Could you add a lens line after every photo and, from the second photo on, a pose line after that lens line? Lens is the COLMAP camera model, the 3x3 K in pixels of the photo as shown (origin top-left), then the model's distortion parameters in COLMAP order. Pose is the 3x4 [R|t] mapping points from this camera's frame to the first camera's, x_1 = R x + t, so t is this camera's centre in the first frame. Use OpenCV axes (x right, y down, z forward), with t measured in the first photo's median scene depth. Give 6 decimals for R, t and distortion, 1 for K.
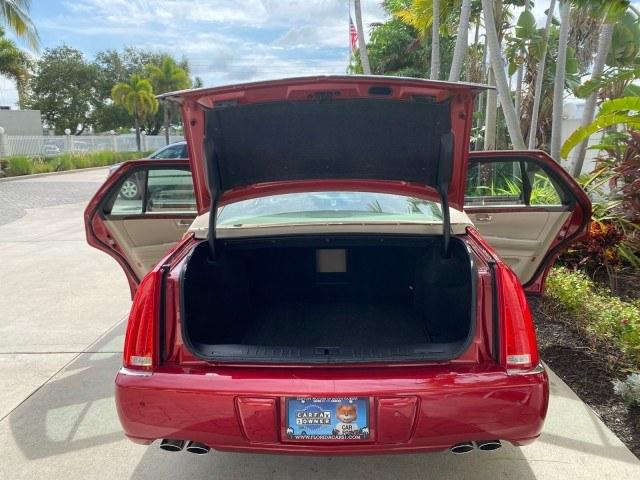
lens RADIAL K [[488.4, 0, 314.8], [0, 488.4, 238.3], [0, 0, 1]] dist [0.010723, -0.013071]
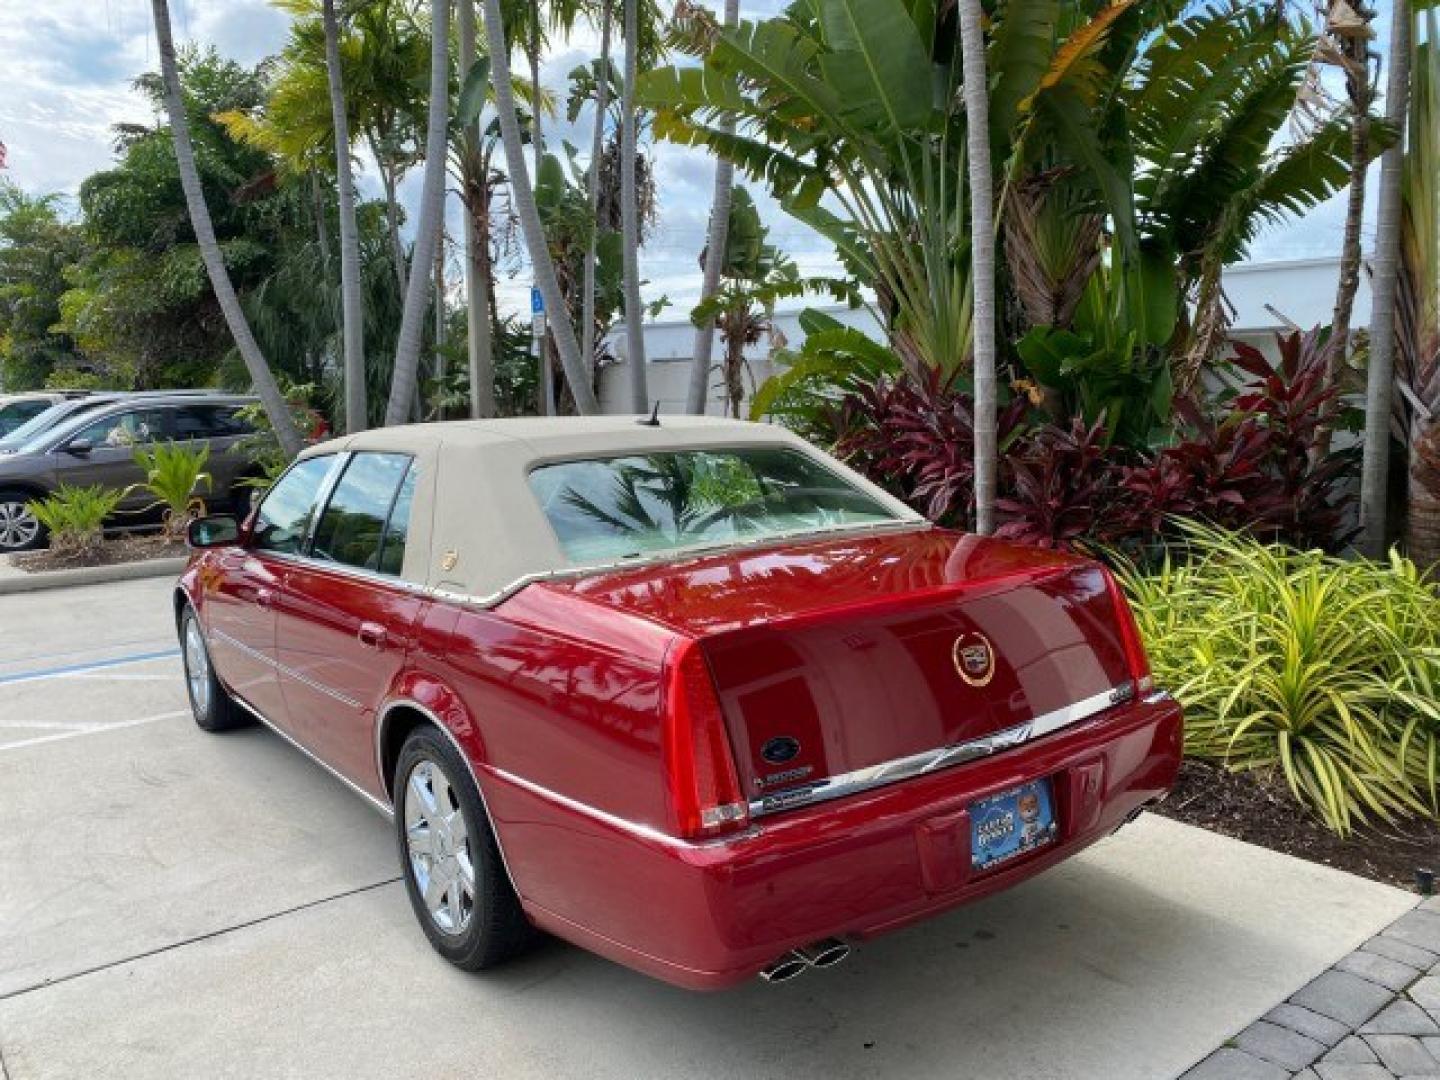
lens RADIAL K [[1098.9, 0, 714.2], [0, 1098.9, 542.9], [0, 0, 1]] dist [0.010723, -0.013071]
pose [[0.771722, -0.081081, 0.630770, -0.138320], [0.128172, 0.991316, -0.029386, 0.000659], [-0.622910, 0.103525, 0.775414, 0.013067]]
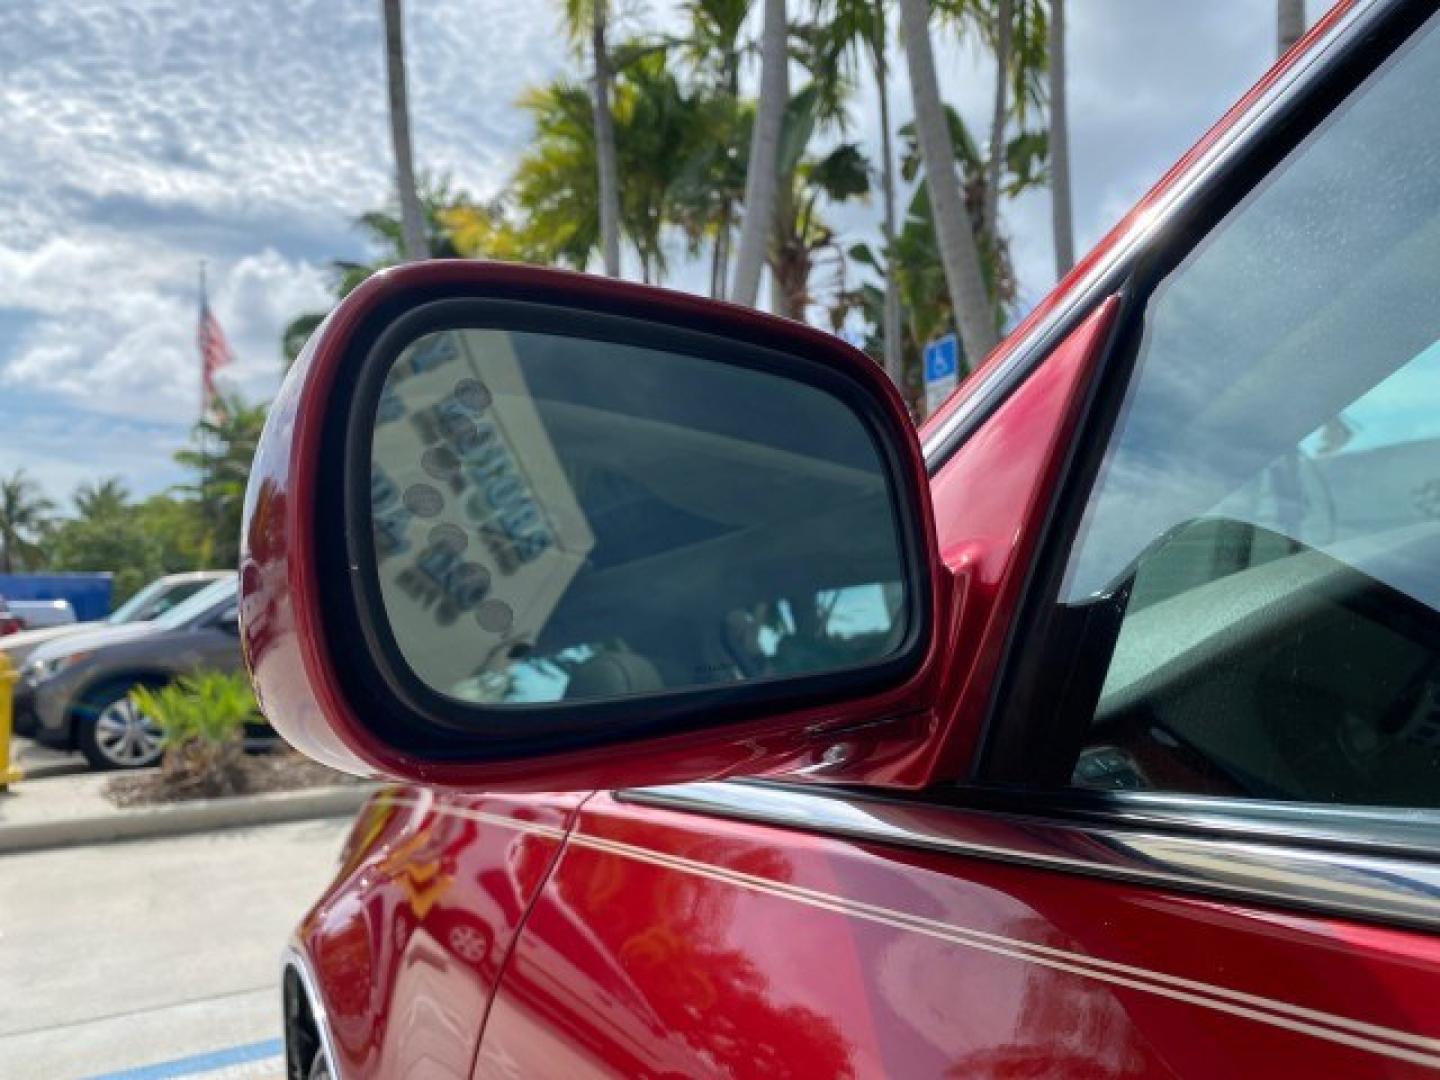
lens RADIAL K [[1098.9, 0, 723.6], [0, 1098.9, 526.2], [0, 0, 1]] dist [0.010723, -0.013071]
pose [[0.854268, 0.038388, 0.518414, -0.063449], [0.112409, 0.960033, -0.256322, -0.024960], [-0.507534, 0.277242, 0.815810, 0.318075]]
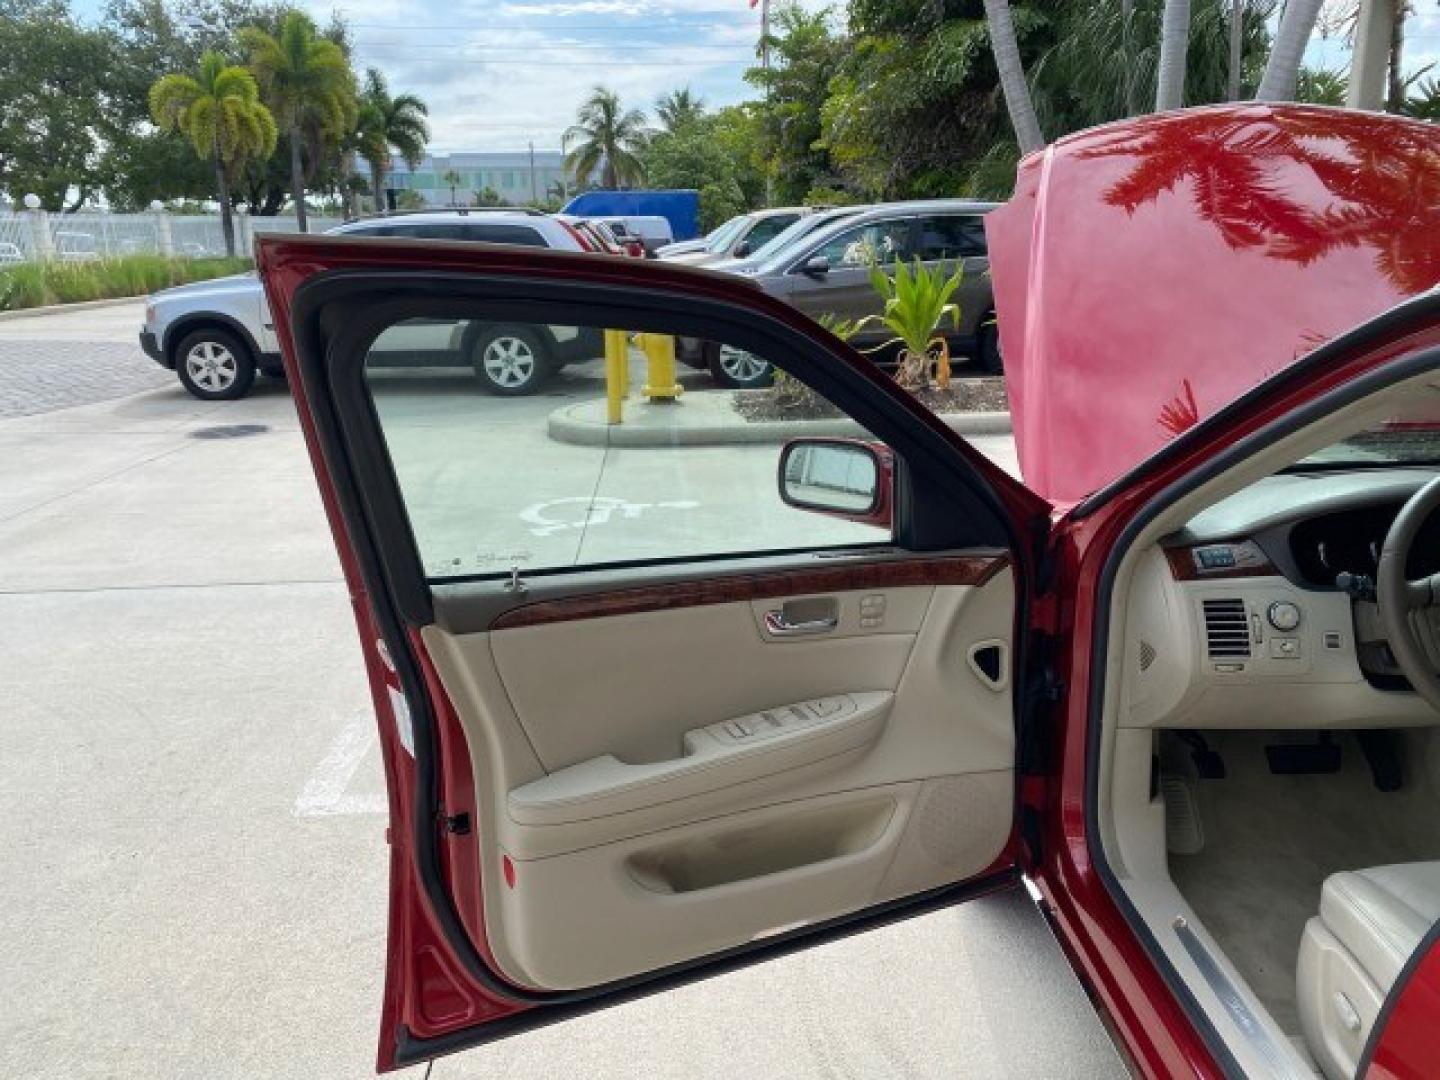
lens RADIAL K [[1098.9, 0, 718.9], [0, 1098.9, 539.1], [0, 0, 1]] dist [0.010723, -0.013071]
pose [[0.997725, -0.018803, 0.064745, -0.090242], [0.013976, 0.997143, 0.074227, -0.035394], [-0.065955, -0.073153, 0.995137, 0.235031]]
